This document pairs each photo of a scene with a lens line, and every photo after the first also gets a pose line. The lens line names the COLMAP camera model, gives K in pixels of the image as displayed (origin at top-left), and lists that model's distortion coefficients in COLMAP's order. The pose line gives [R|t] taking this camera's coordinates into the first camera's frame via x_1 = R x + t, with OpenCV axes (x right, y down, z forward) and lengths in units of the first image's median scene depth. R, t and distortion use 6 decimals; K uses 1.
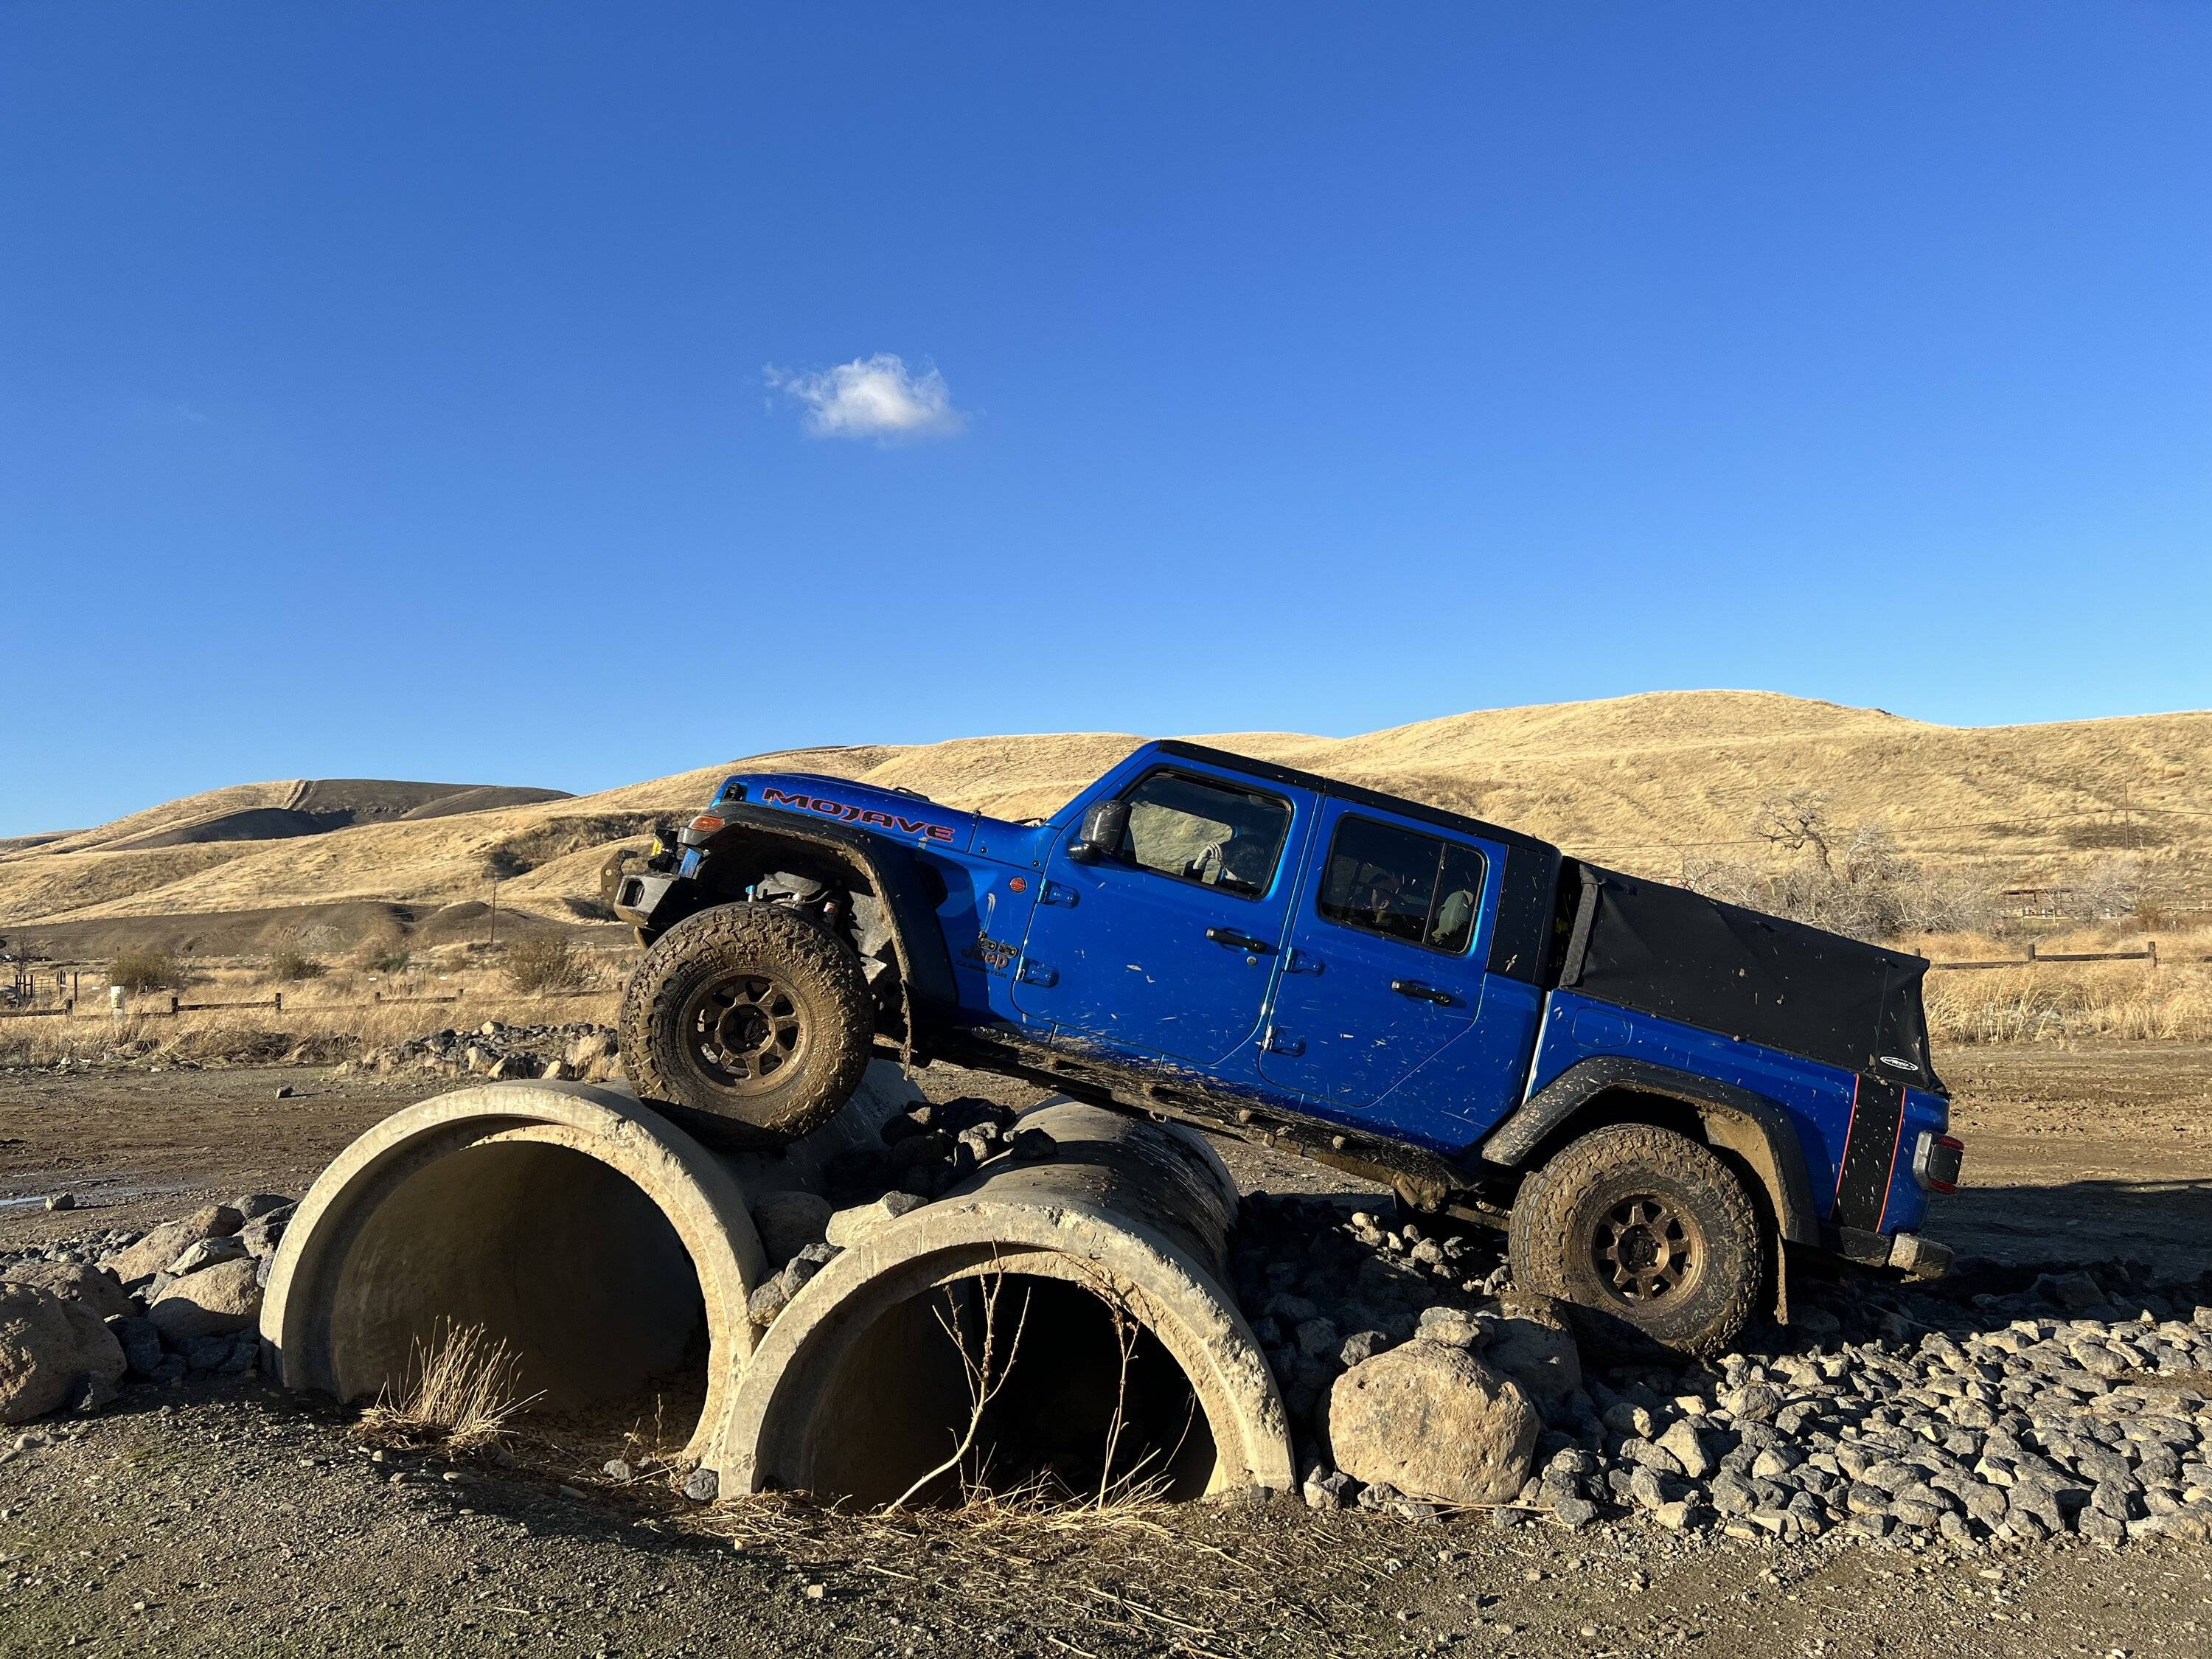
lens RADIAL K [[1661.7, 0, 1104.7], [0, 1661.7, 829.6], [0, 0, 1]] dist [0.014734, -0.002991]
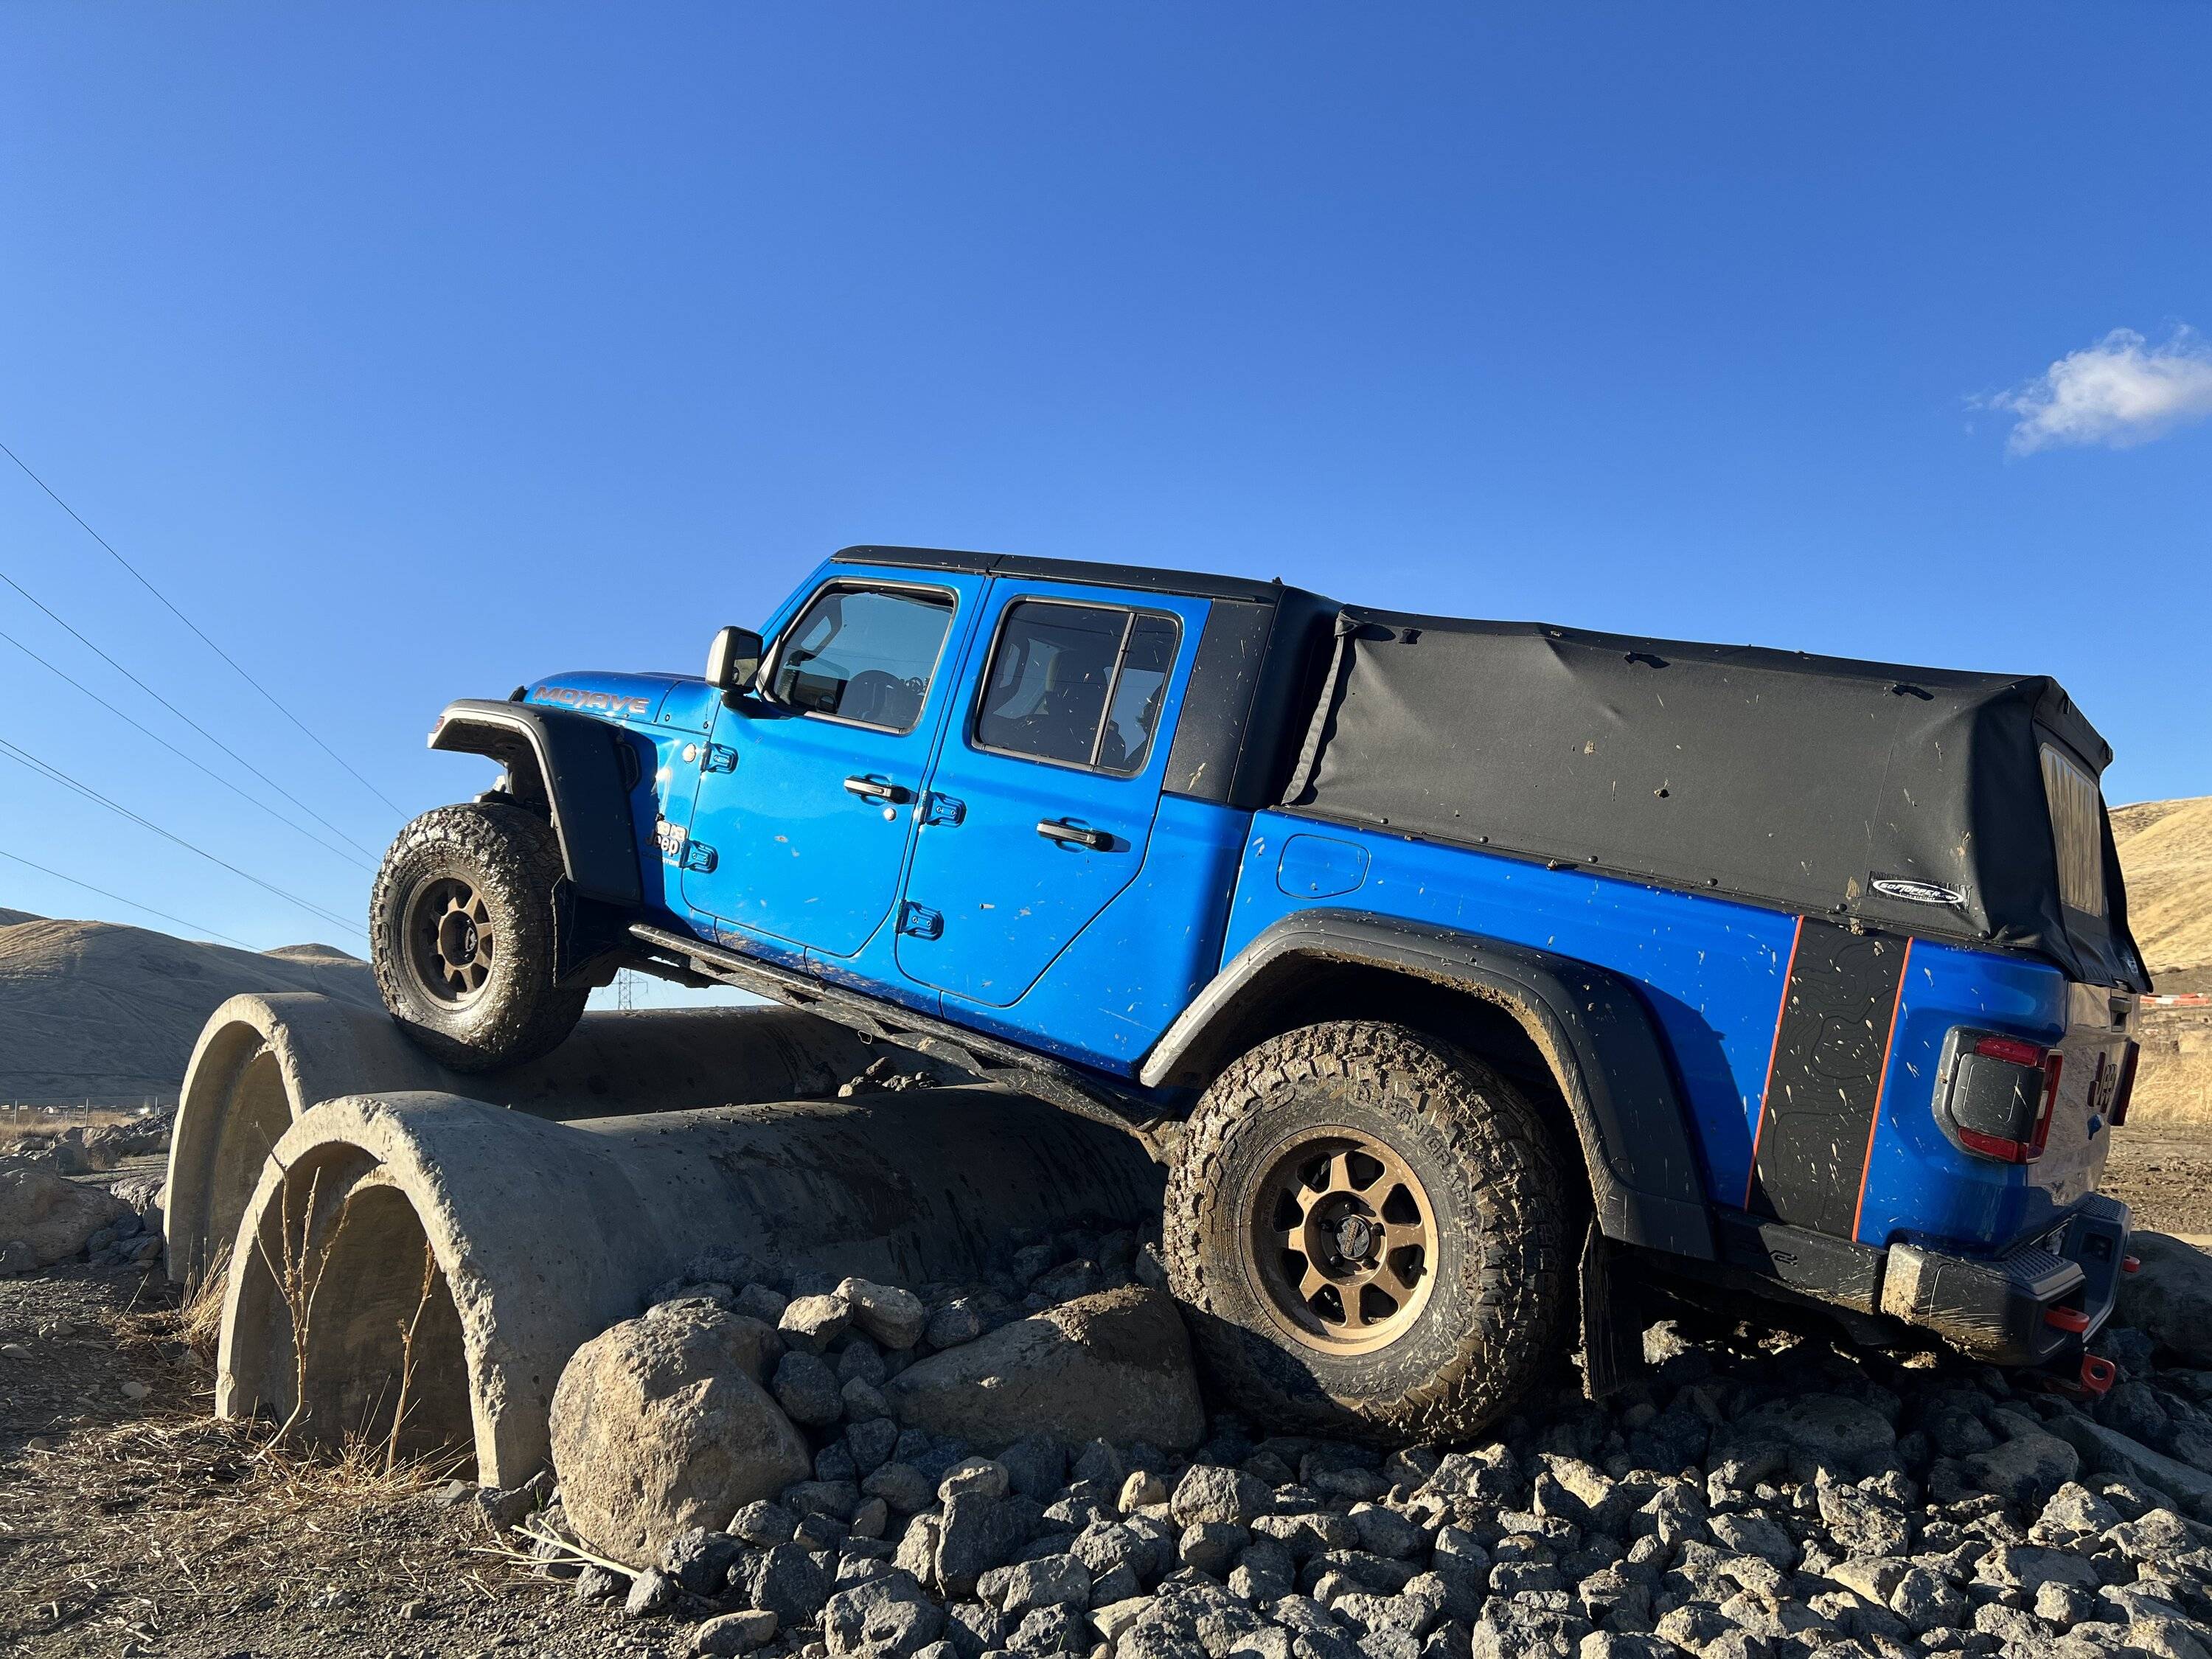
lens RADIAL K [[1661.7, 0, 1106.5], [0, 1661.7, 832.3], [0, 0, 1]] dist [0.014734, -0.002991]
pose [[0.751133, -0.102780, -0.652101, 0.650274], [0.066820, 0.994570, -0.079790, 0.154509], [0.656761, 0.016359, 0.753921, 0.514187]]
